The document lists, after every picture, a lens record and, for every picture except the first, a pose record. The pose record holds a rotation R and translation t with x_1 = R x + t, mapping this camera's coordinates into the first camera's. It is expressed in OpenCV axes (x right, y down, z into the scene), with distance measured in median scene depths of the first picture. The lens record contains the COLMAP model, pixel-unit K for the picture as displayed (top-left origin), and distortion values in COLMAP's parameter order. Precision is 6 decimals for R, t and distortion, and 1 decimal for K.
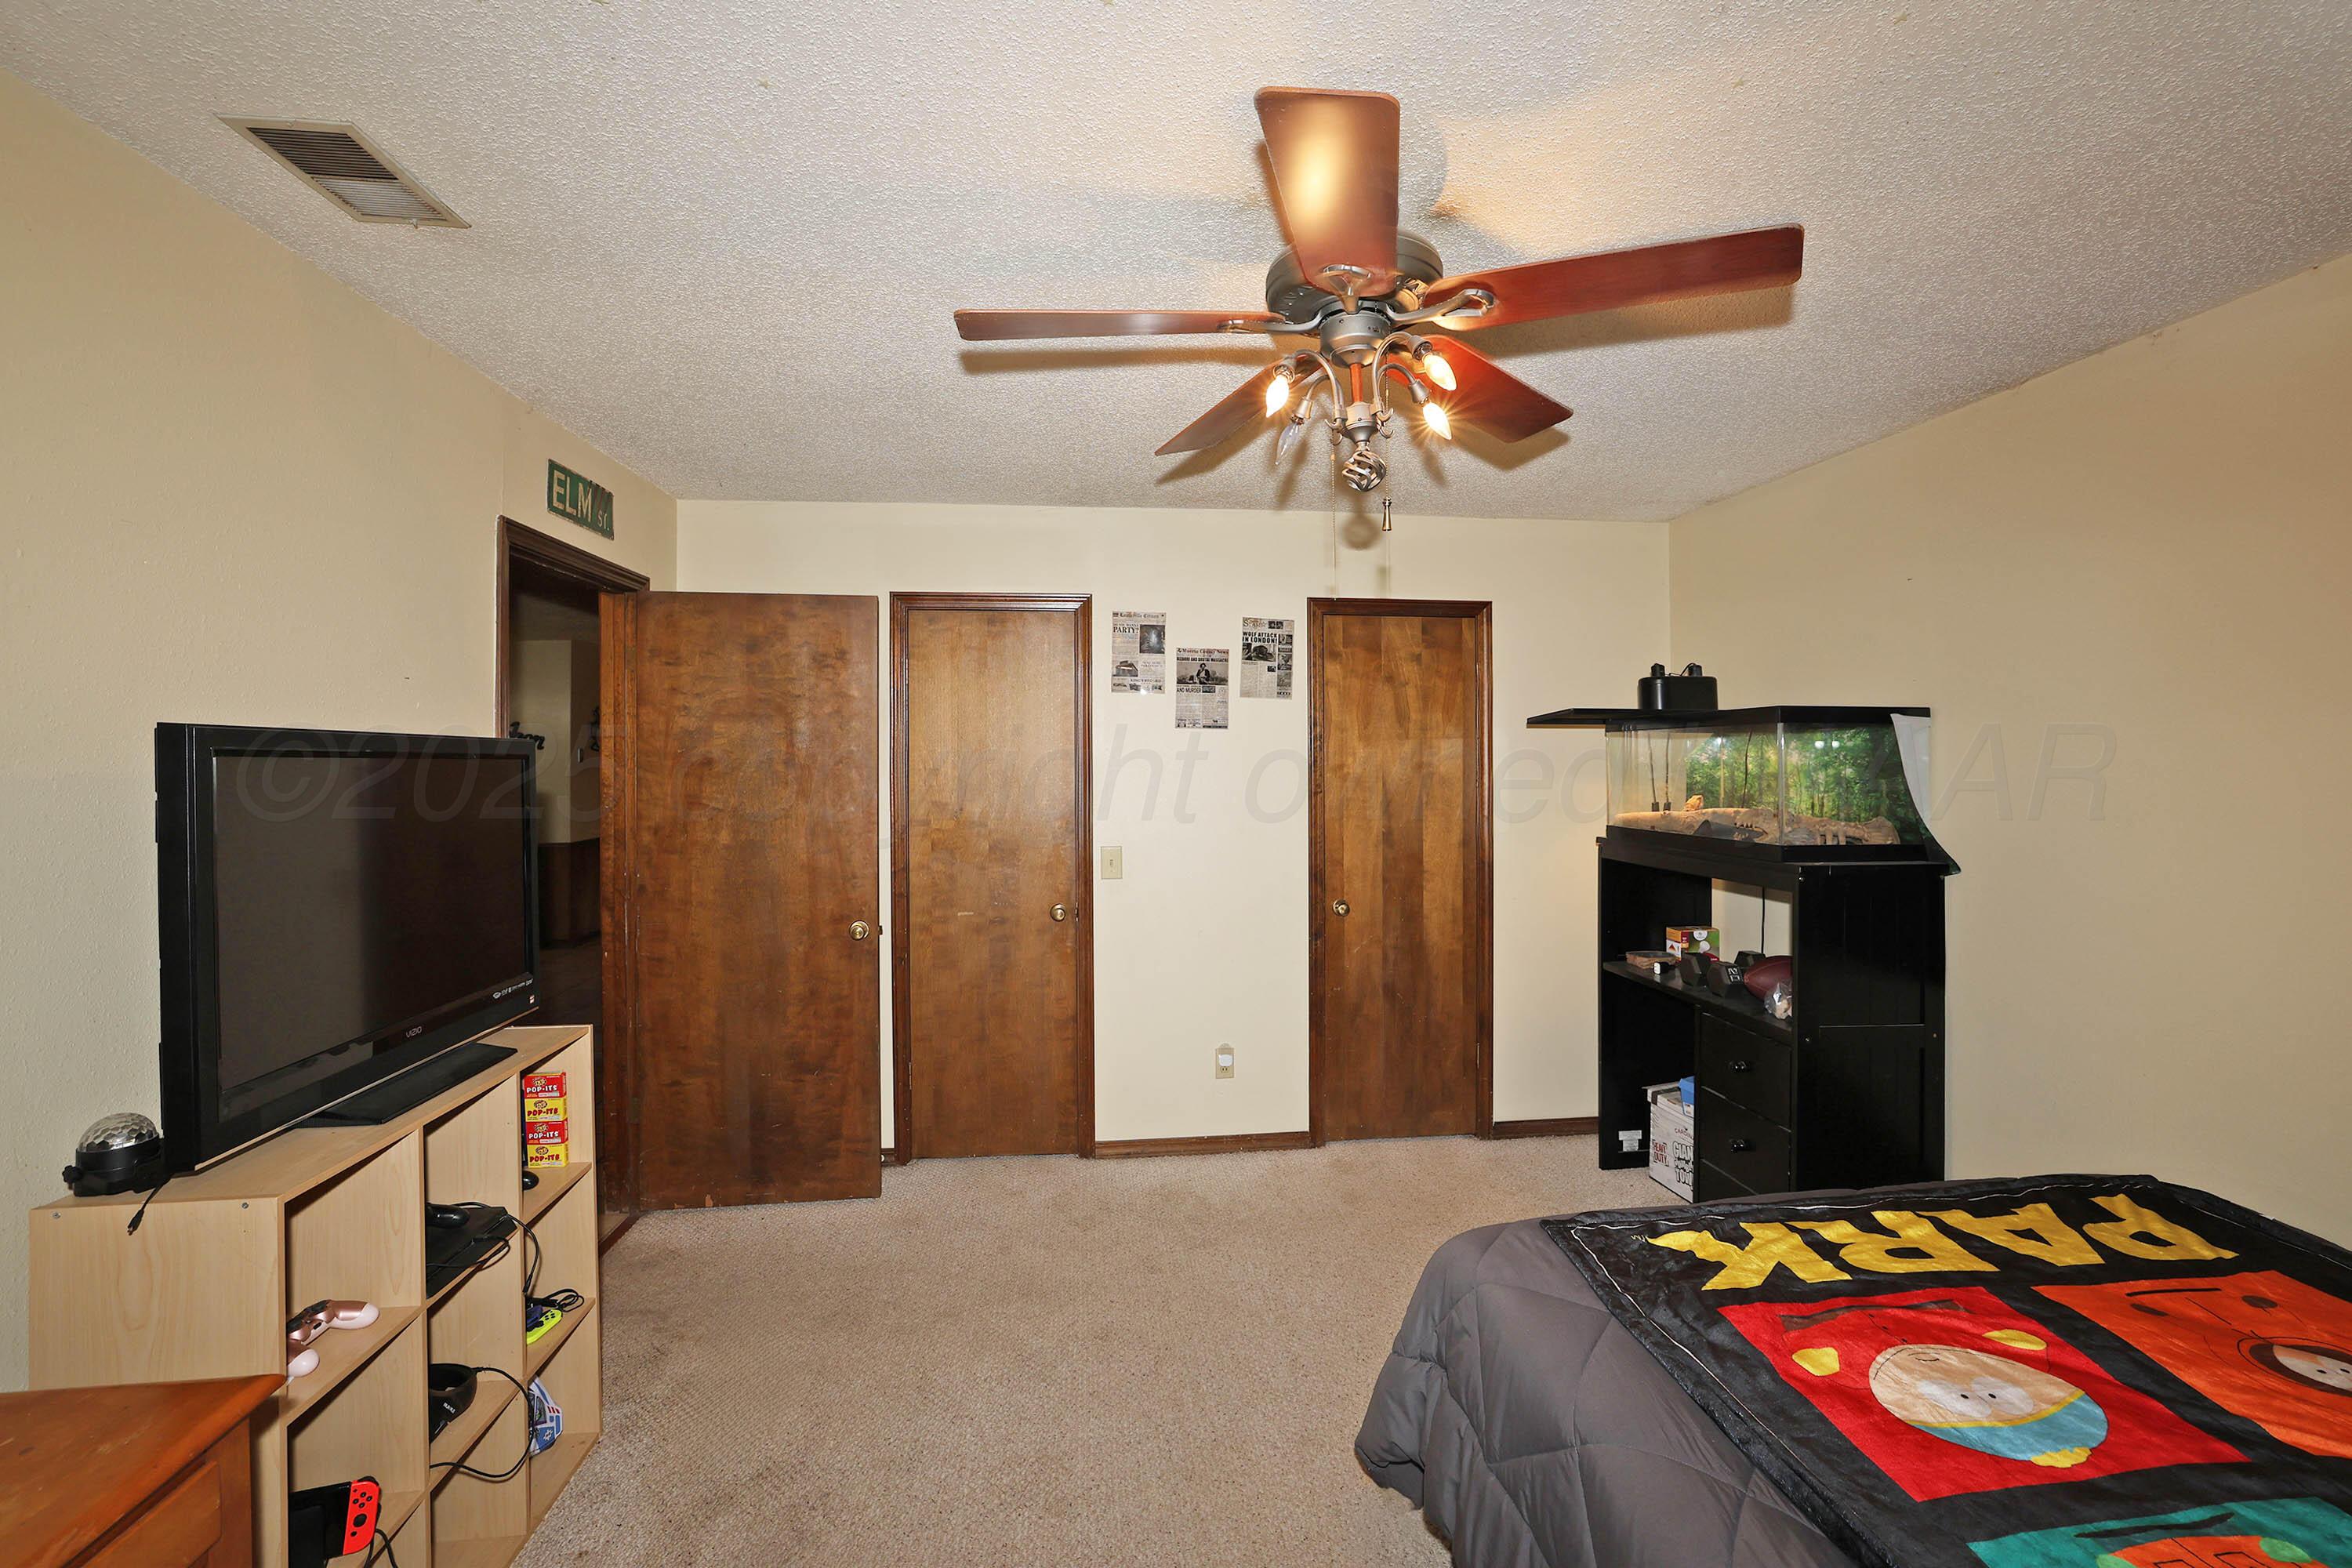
lens RADIAL K [[1043.3, 0, 1168.4], [0, 1043.3, 755.9], [0, 0, 1]] dist [-0.002505, -0.000171]
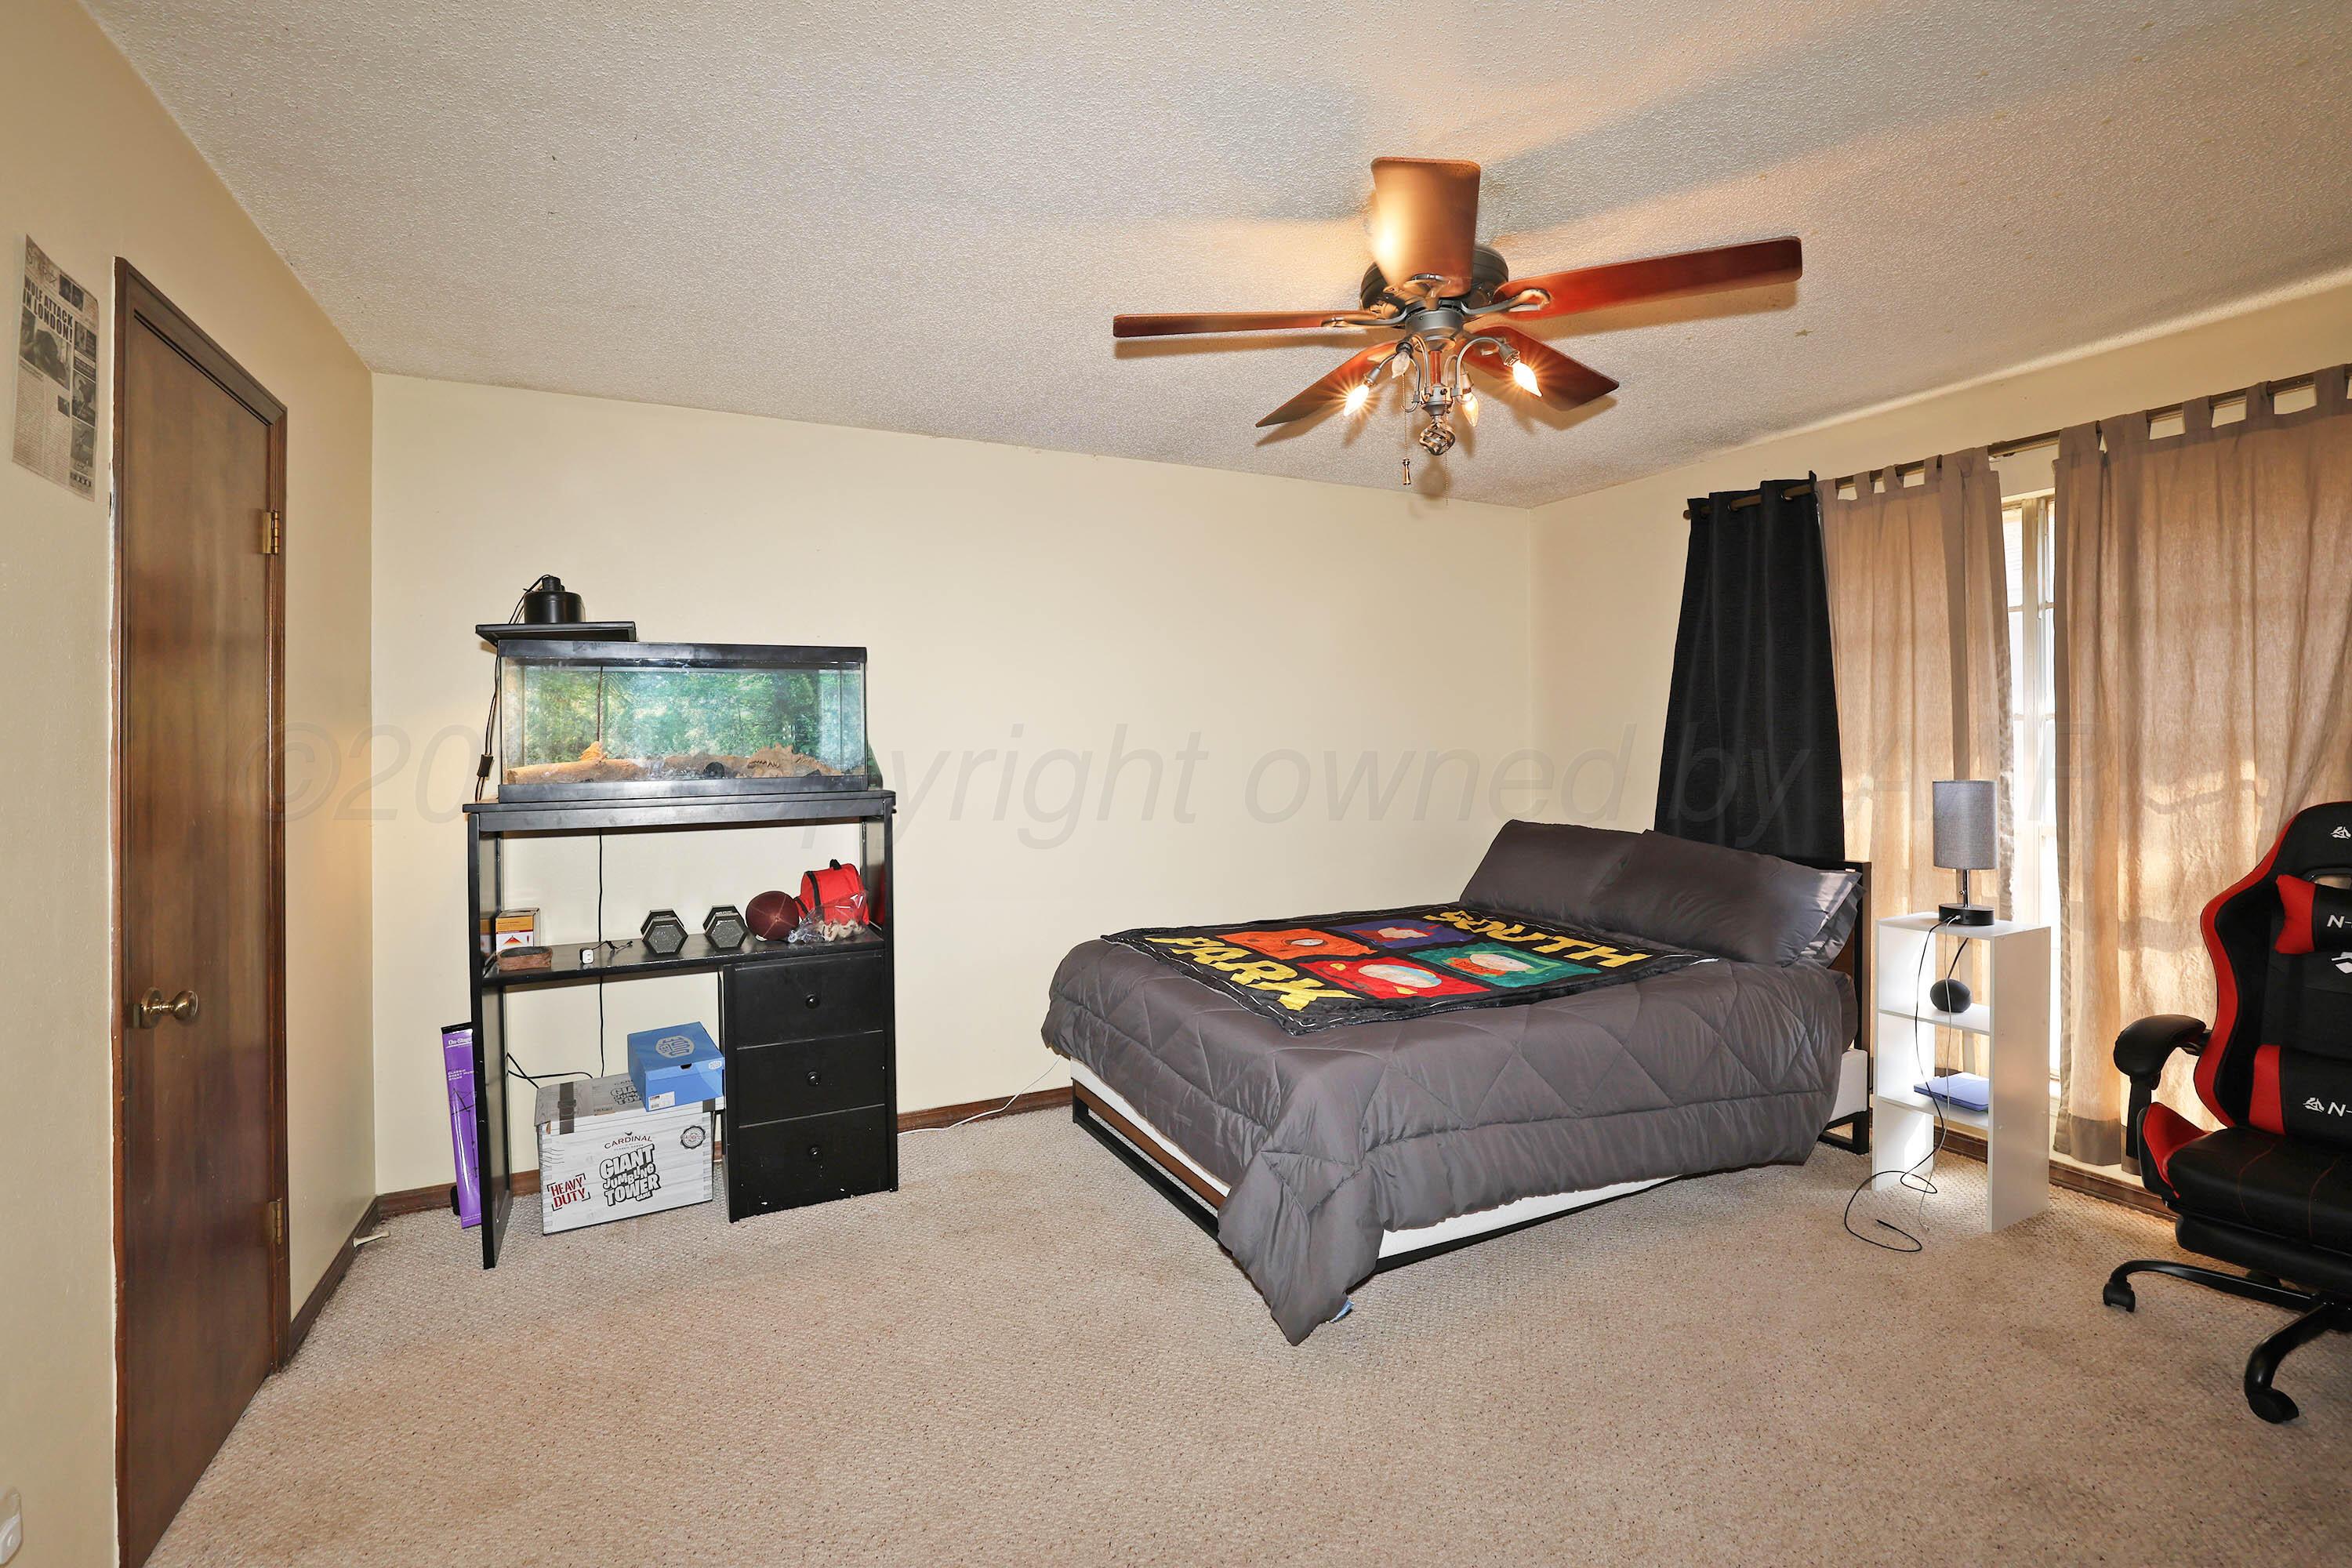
lens RADIAL K [[1043.3, 0, 1168.4], [0, 1043.3, 755.9], [0, 0, 1]] dist [-0.002505, -0.000171]
pose [[-0.353929, -0.000644, 0.935272, -0.431079], [0.013524, 0.999892, 0.005806, 0.049695], [-0.935175, 0.014704, -0.353881, 0.845867]]
